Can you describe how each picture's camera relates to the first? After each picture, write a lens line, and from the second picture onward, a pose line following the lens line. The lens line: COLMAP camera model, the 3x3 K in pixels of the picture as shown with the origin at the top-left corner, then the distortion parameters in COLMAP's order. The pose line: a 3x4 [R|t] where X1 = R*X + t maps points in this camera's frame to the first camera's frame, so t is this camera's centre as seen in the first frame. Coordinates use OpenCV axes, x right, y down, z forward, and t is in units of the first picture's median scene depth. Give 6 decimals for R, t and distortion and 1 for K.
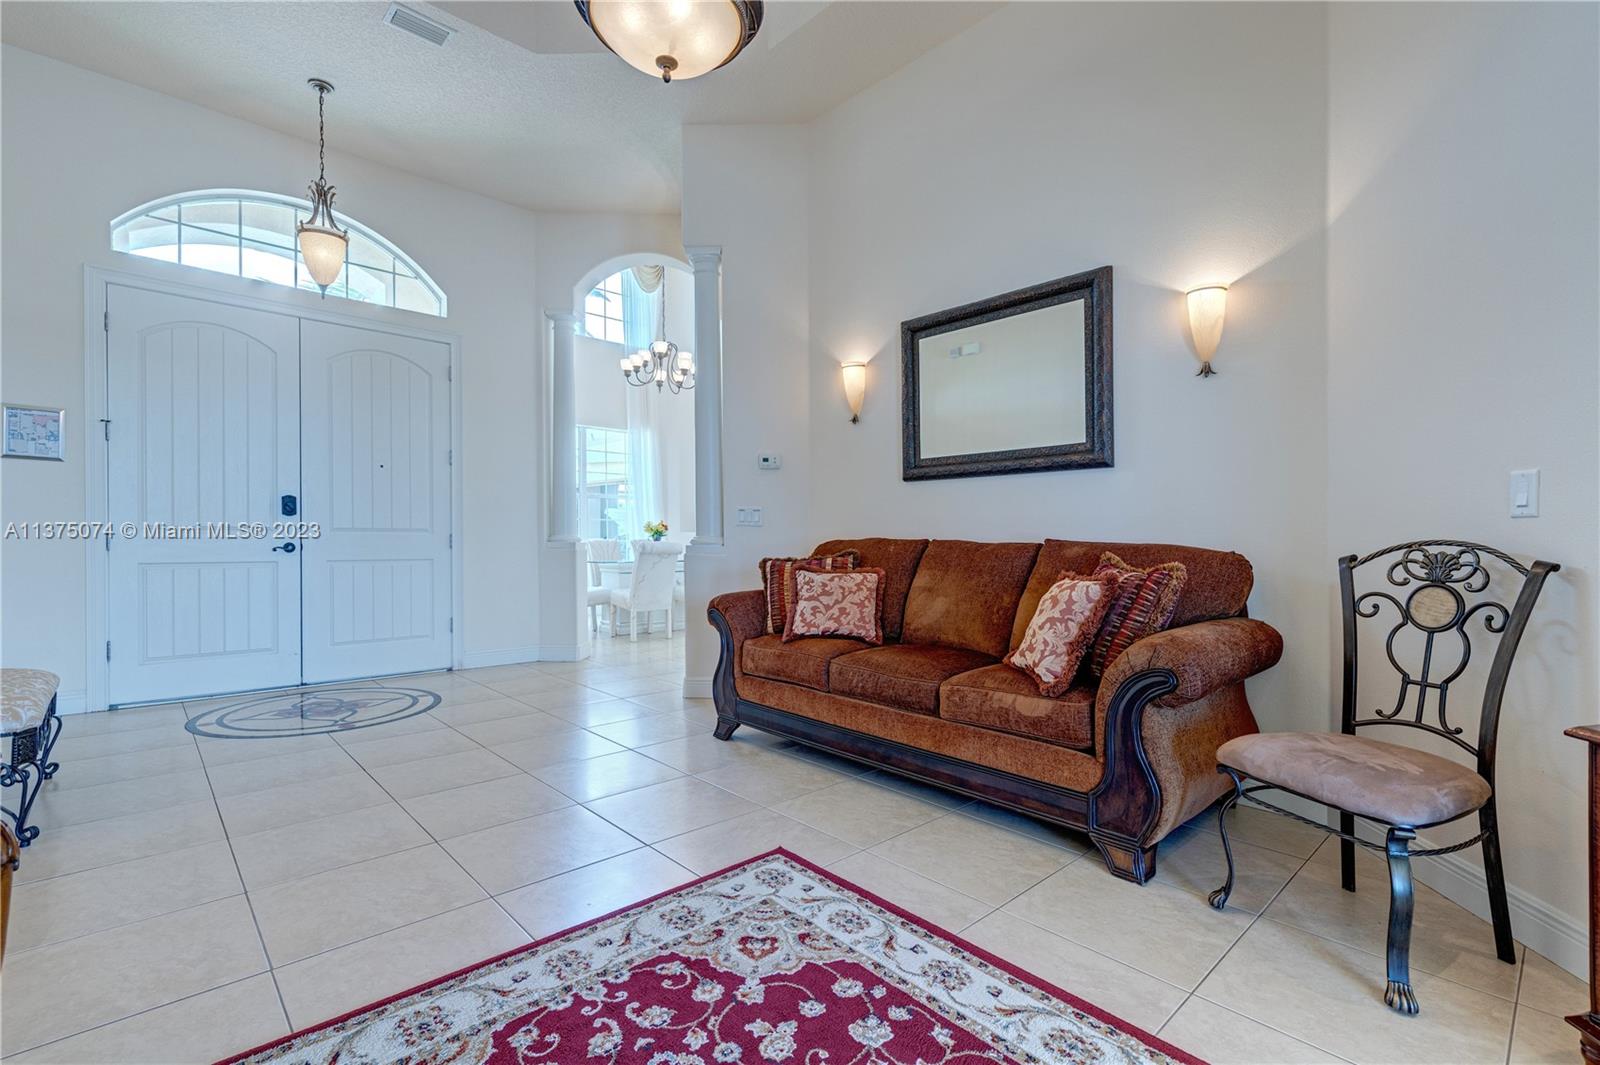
lens RADIAL K [[720.6, 0, 801.4], [0, 720.6, 544.0], [0, 0, 1]] dist [0.002968, 0.000072]
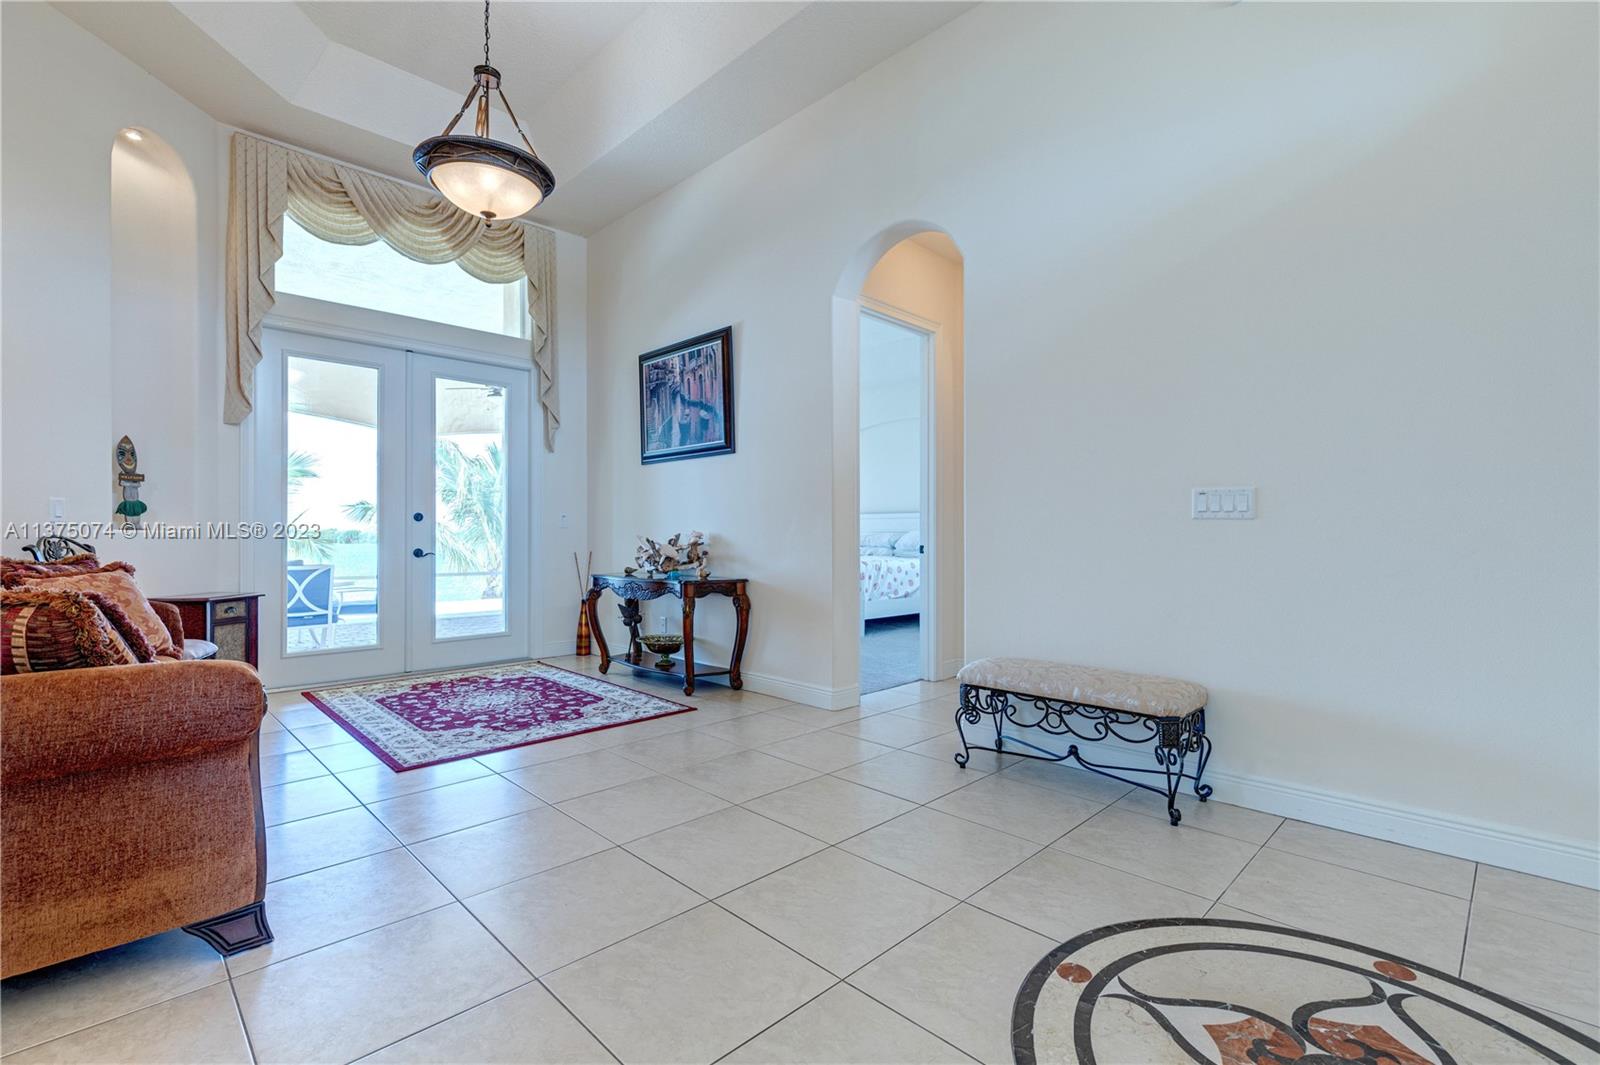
lens RADIAL K [[715.2, 0, 808.9], [0, 715.2, 531.7], [0, 0, 1]] dist [0.005344, -0.000297]
pose [[-0.999368, -0.007411, -0.034773, -0.882183], [-0.007660, 0.999946, 0.007014, -0.039051], [0.034719, 0.007276, -0.999371, 2.804557]]
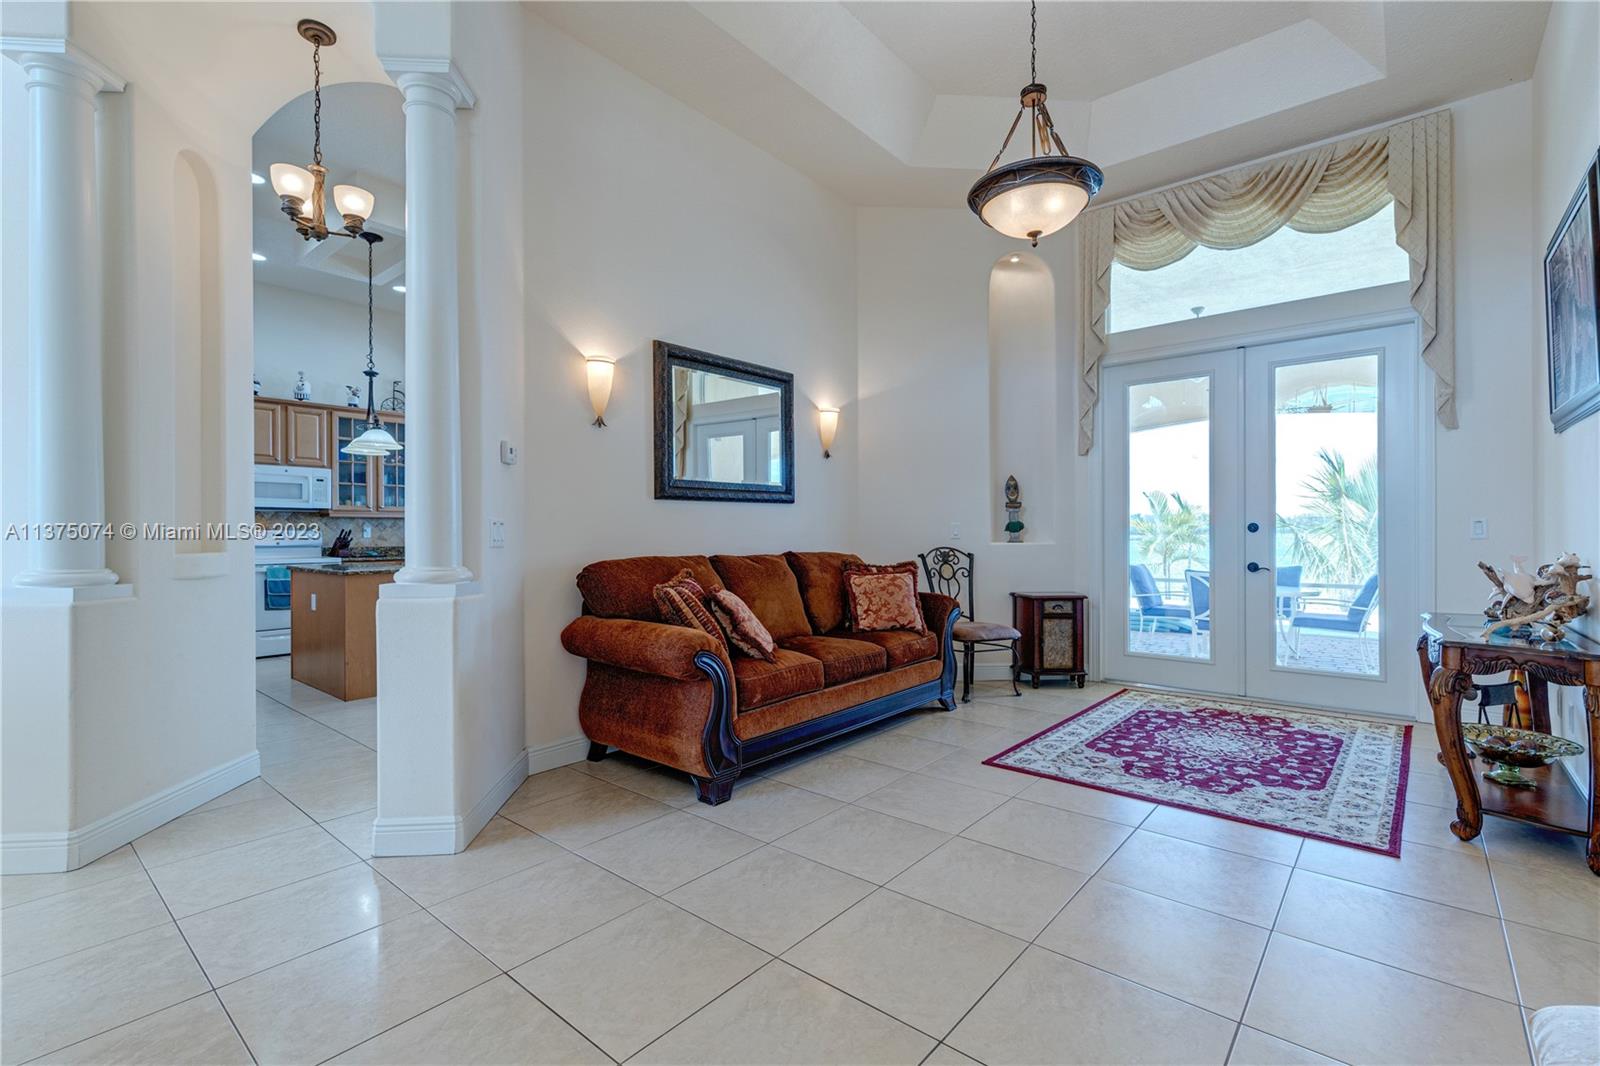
lens RADIAL K [[715.2, 0, 808.9], [0, 715.2, 532.2], [0, 0, 1]] dist [0.005344, -0.000297]
pose [[-0.120165, -0.008364, 0.992719, -1.762562], [0.014825, 0.999838, 0.010218, -0.096725], [-0.992643, 0.015945, -0.120021, 1.840941]]
